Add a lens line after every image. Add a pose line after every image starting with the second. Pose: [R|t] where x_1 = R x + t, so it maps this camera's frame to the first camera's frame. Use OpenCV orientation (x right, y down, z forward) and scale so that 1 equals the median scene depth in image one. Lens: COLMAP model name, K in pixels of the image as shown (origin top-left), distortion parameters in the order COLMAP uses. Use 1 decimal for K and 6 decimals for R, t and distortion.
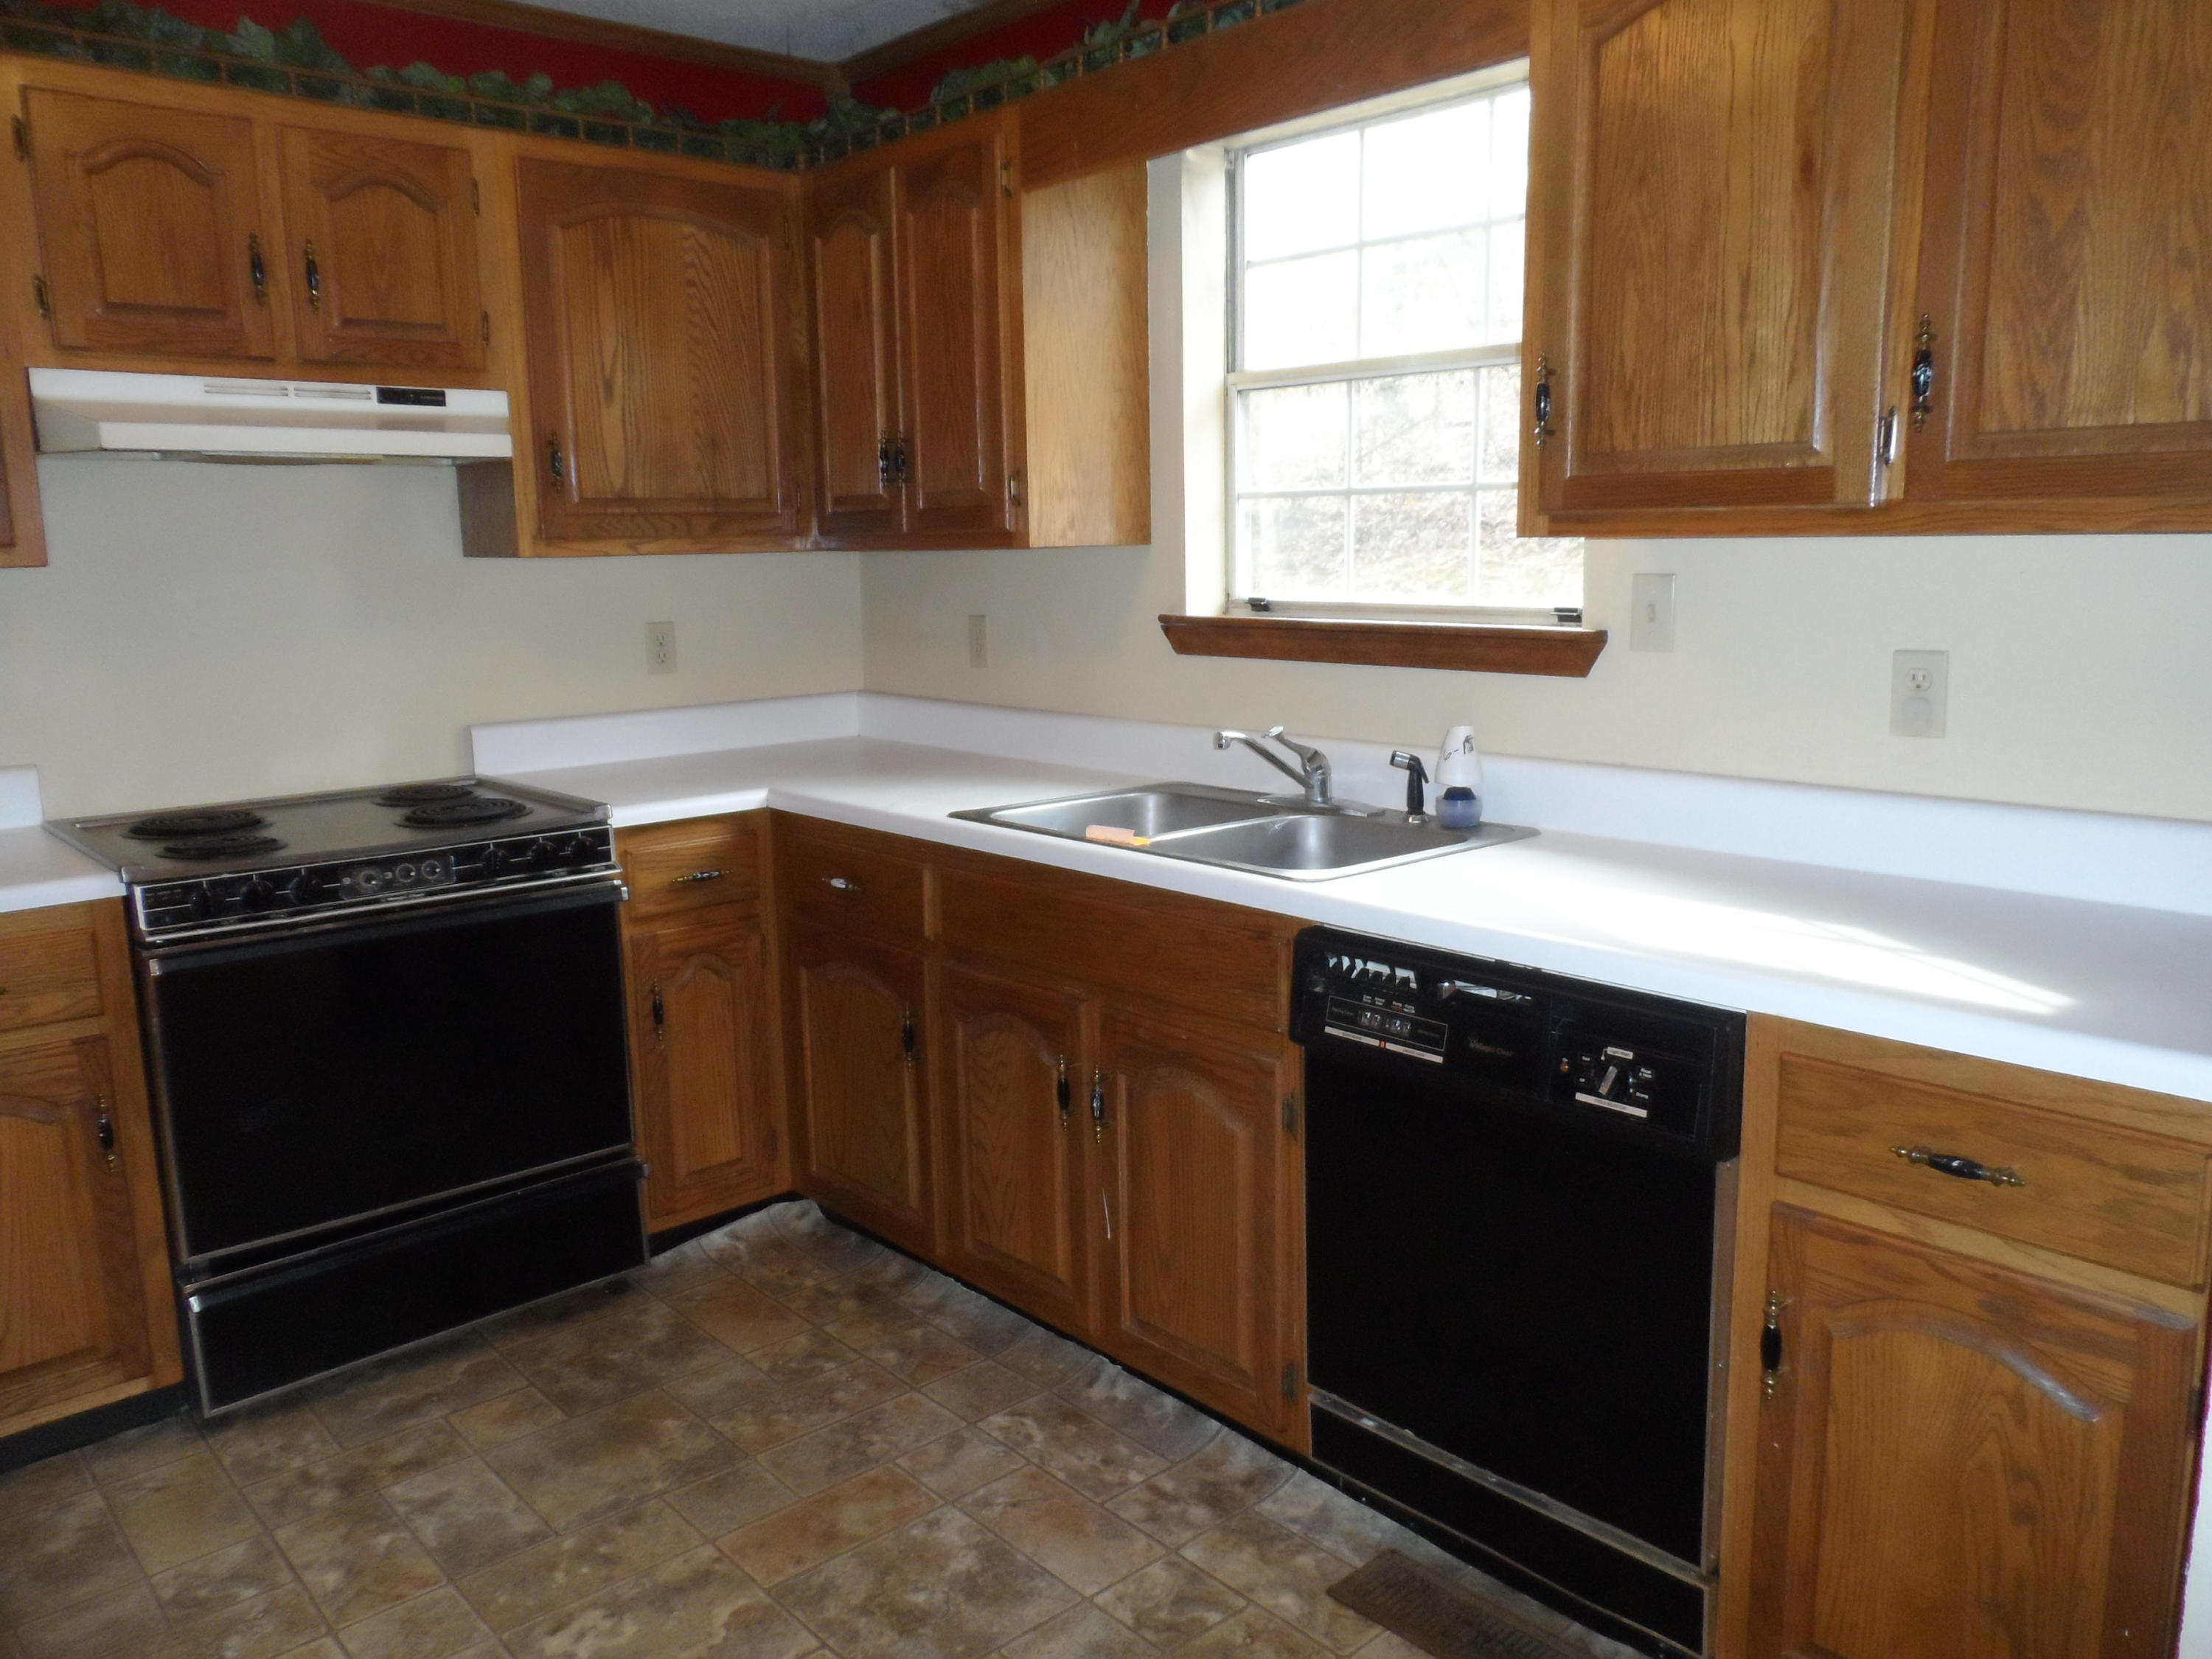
lens RADIAL K [[1693.2, 0, 1106.2], [0, 1693.2, 841.8], [0, 0, 1]] dist [-0.012261, 0.017841]
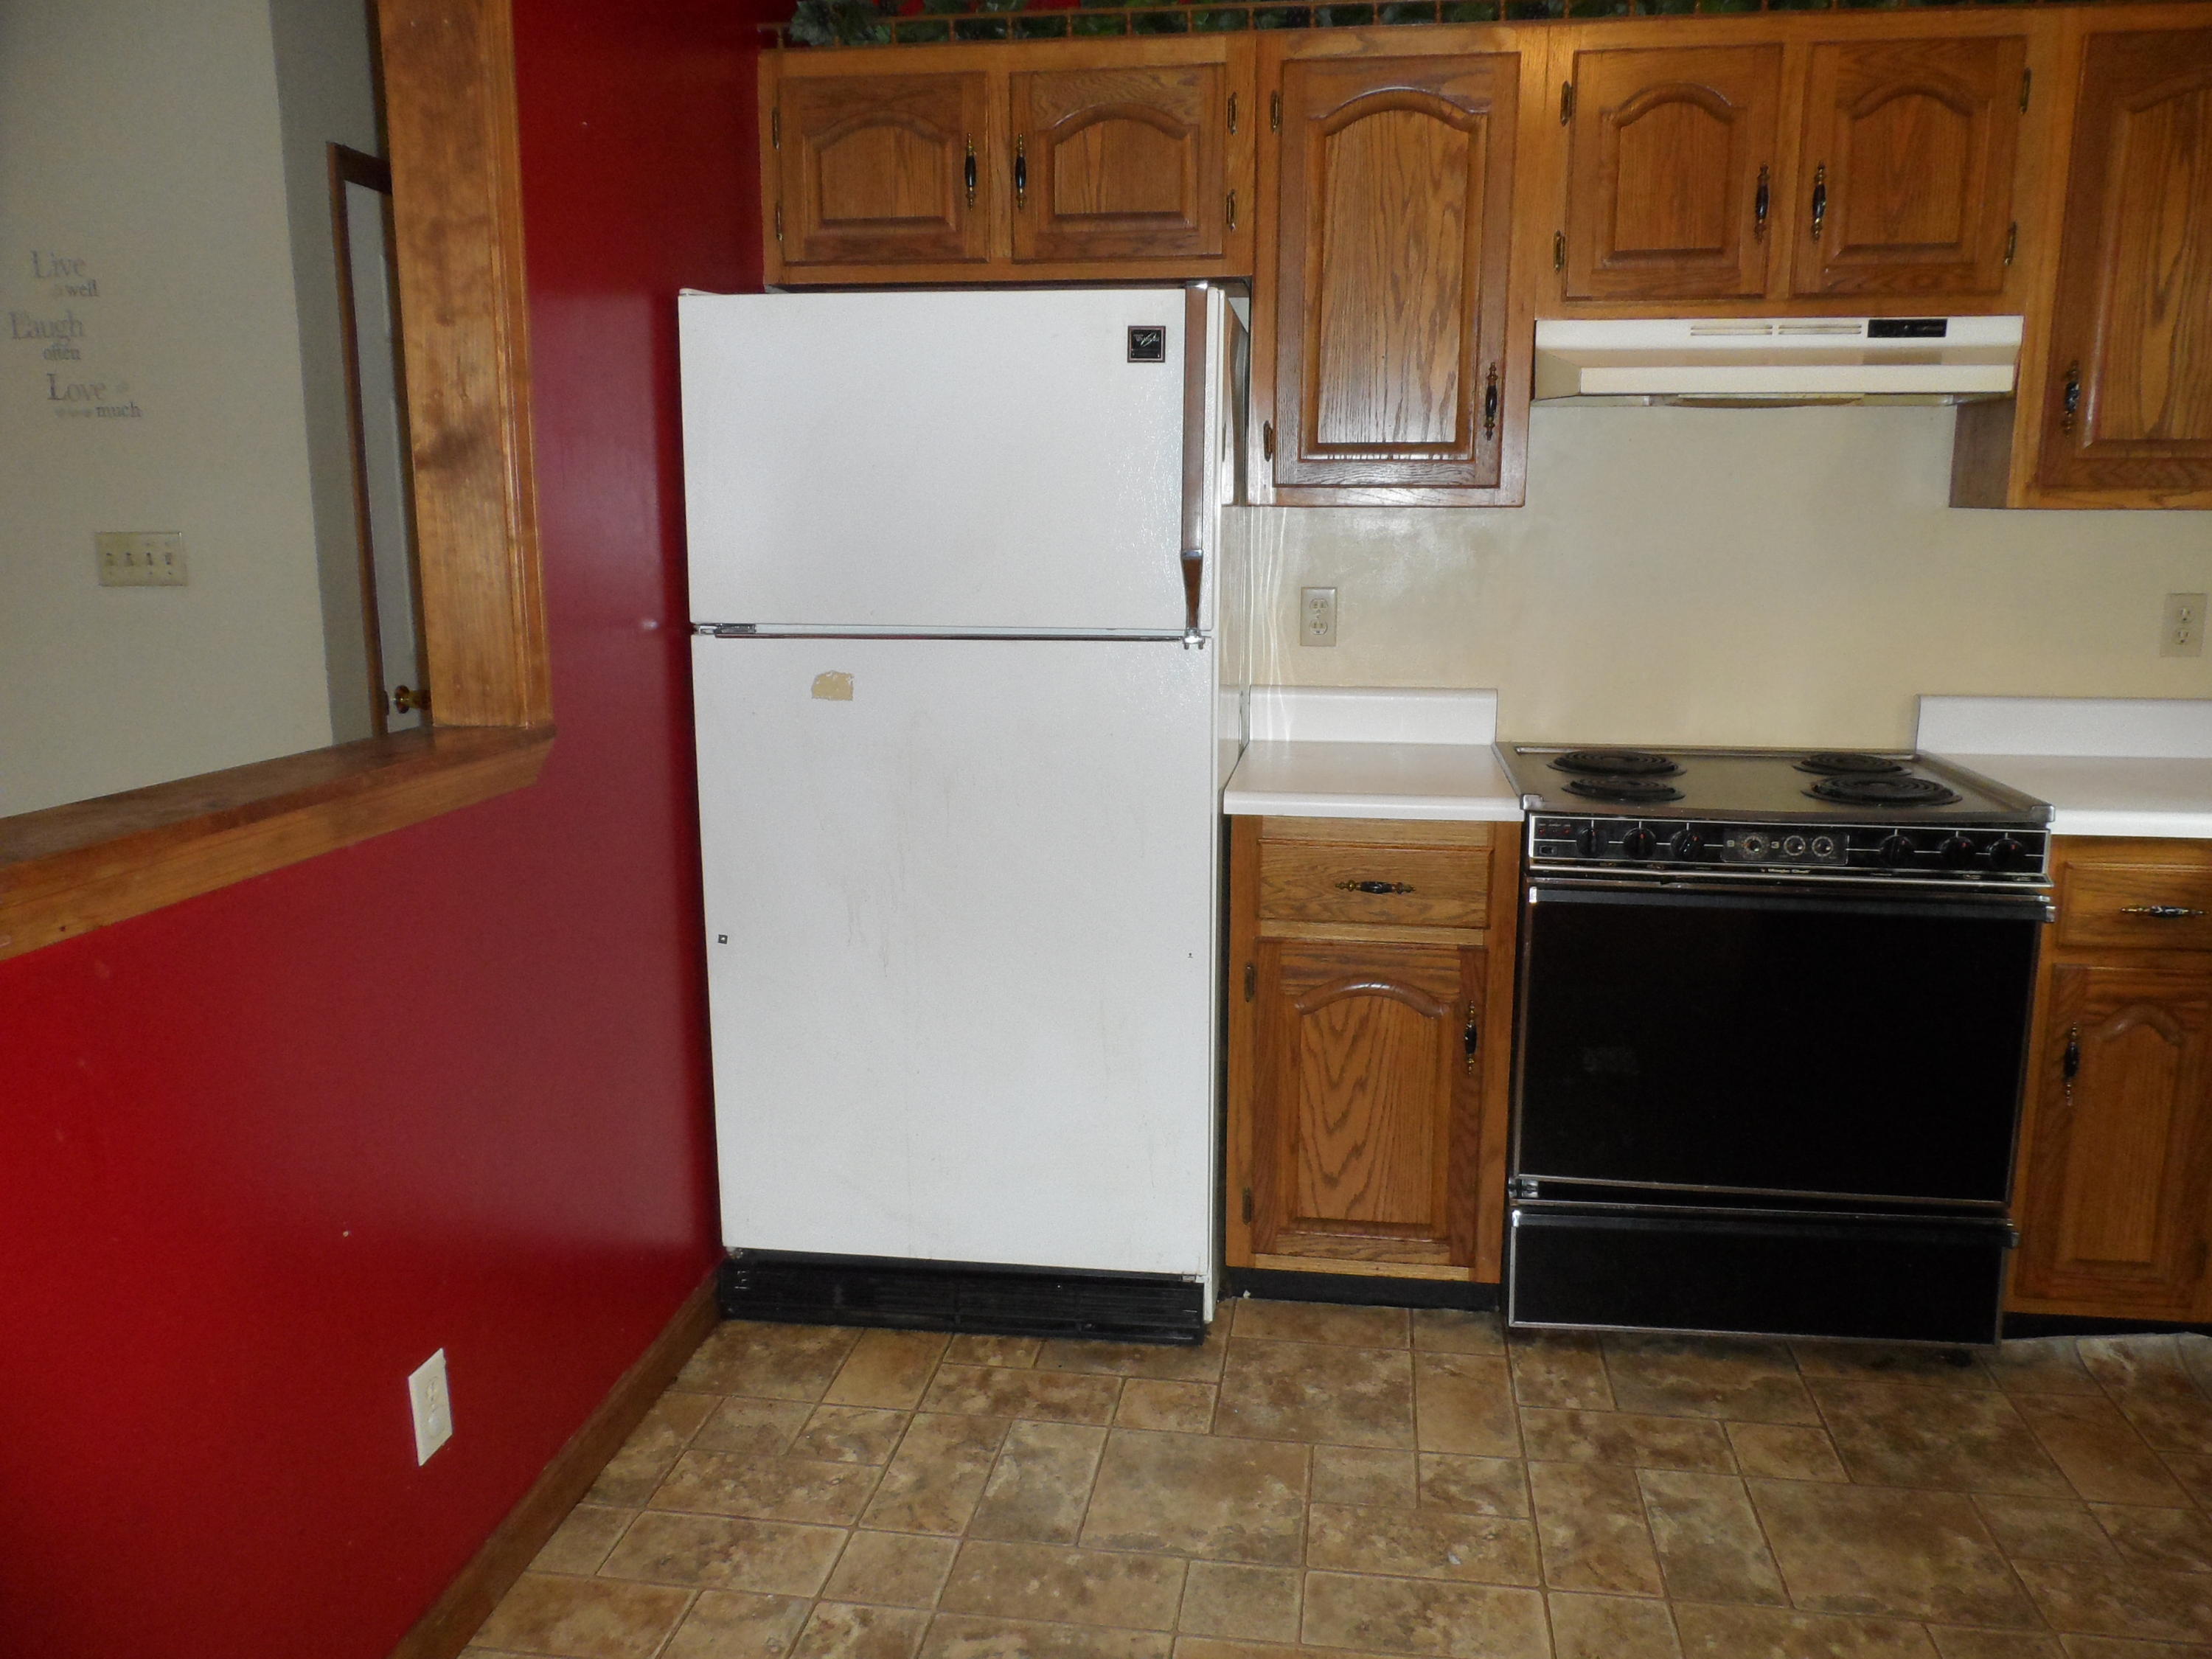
lens RADIAL K [[1676.0, 0, 1103.4], [0, 1676.0, 838.0], [0, 0, 1]] dist [-0.012347, 0.005328]
pose [[0.642022, 0.165871, -0.748528, 0.029217], [-0.146868, 0.984843, 0.092268, -0.014514], [0.752488, 0.050697, 0.656652, 0.109420]]
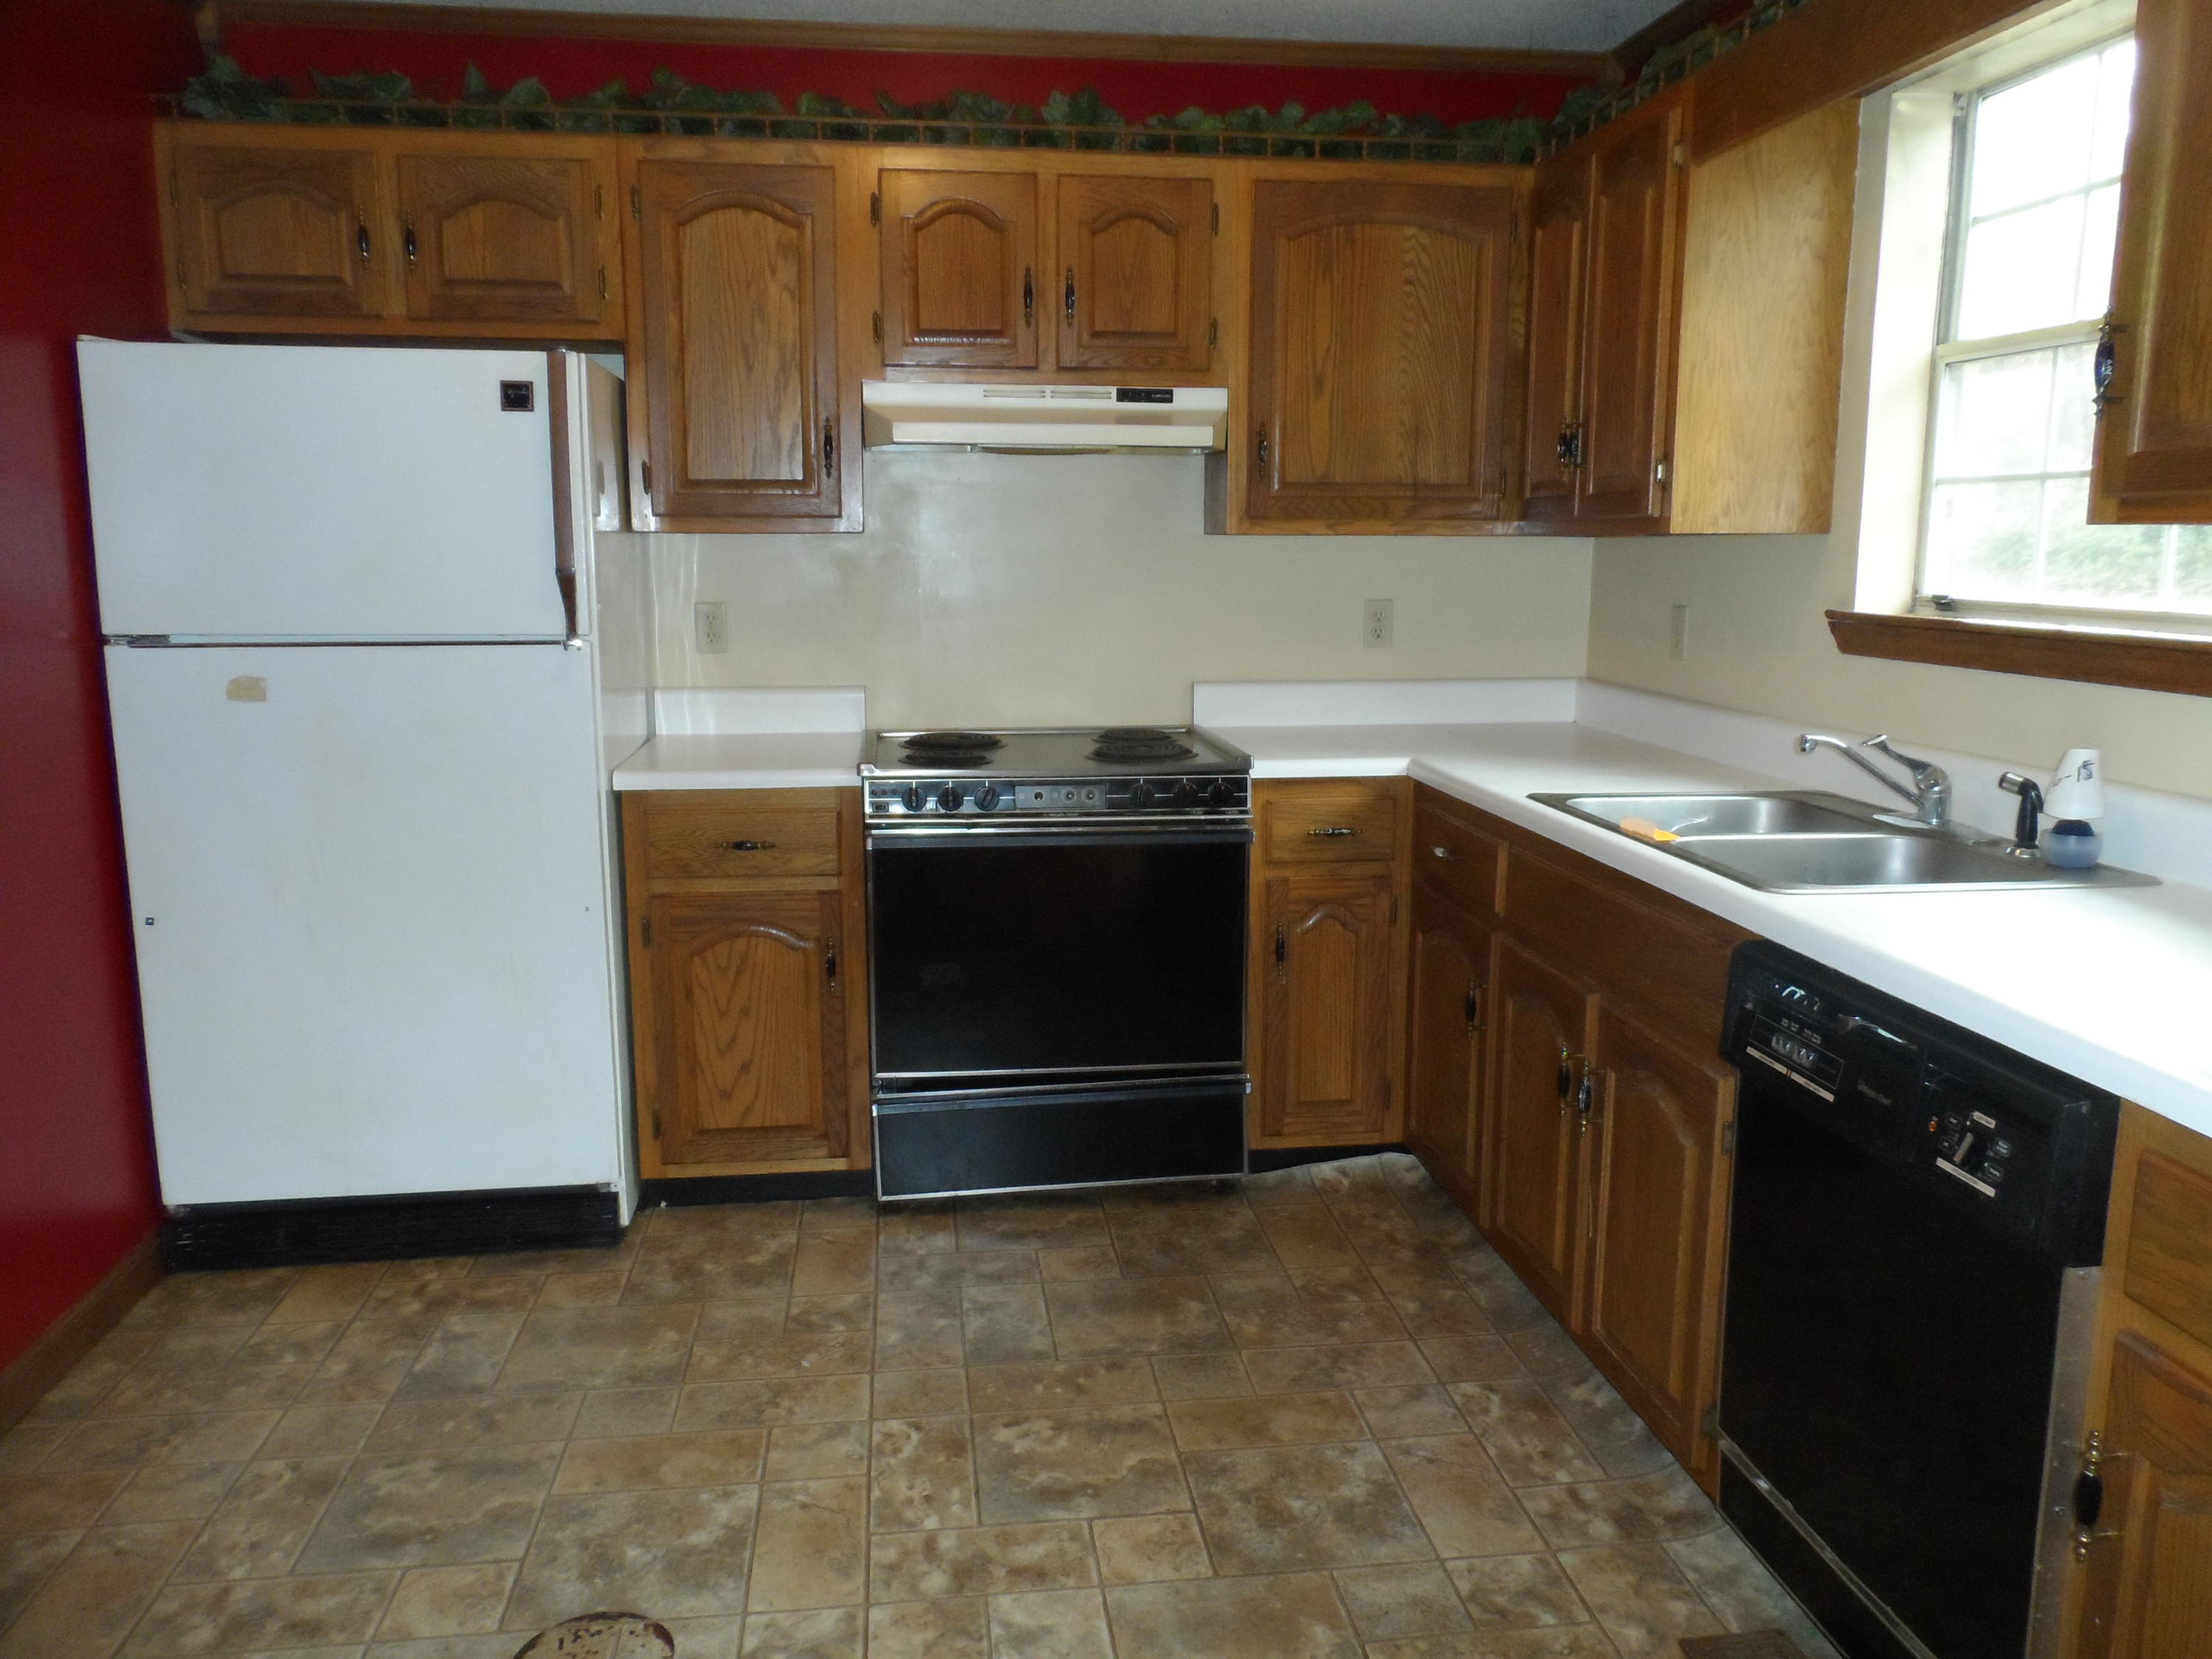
lens RADIAL K [[1693.2, 0, 1106.2], [0, 1693.2, 841.8], [0, 0, 1]] dist [-0.012261, 0.017841]
pose [[0.824039, 0.117723, -0.554166, 0.270577], [-0.116120, 0.992501, 0.038170, 0.002359], [0.554504, 0.032896, 0.831530, 0.021274]]
